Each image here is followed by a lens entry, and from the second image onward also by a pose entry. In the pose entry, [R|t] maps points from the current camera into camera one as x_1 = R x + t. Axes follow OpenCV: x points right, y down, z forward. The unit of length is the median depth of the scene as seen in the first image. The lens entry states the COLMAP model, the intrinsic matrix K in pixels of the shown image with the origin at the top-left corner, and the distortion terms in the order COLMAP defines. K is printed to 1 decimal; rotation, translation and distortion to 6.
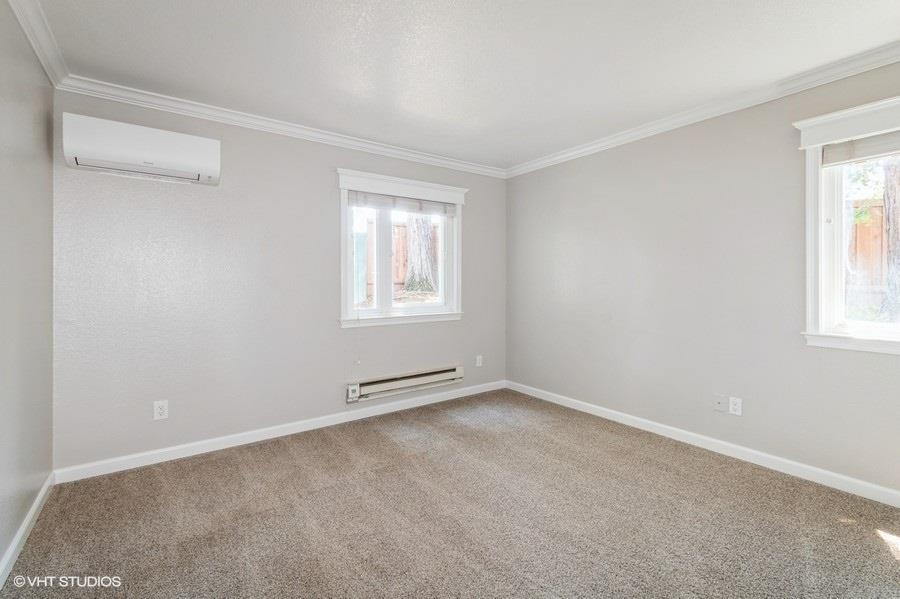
lens RADIAL K [[396.6, 0, 452.4], [0, 396.6, 289.7], [0, 0, 1]] dist [0.000387, -0.001024]
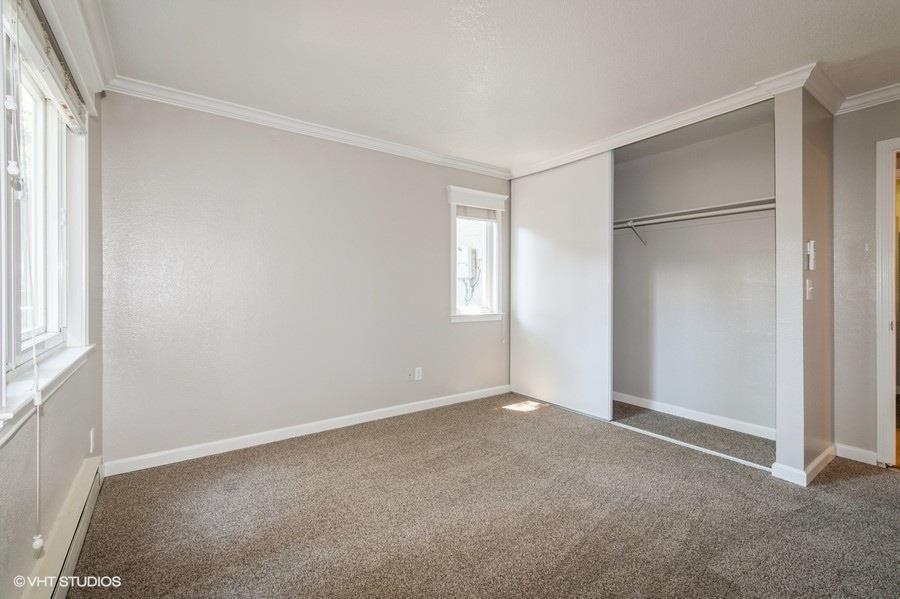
lens RADIAL K [[396.6, 0, 452.4], [0, 396.6, 289.7], [0, 0, 1]] dist [0.000387, -0.001024]
pose [[0.000219, 0.001946, 0.999998, -0.749809], [0.012871, 0.999915, -0.001949, 0.007131], [-0.999917, 0.012871, 0.000194, 0.992723]]
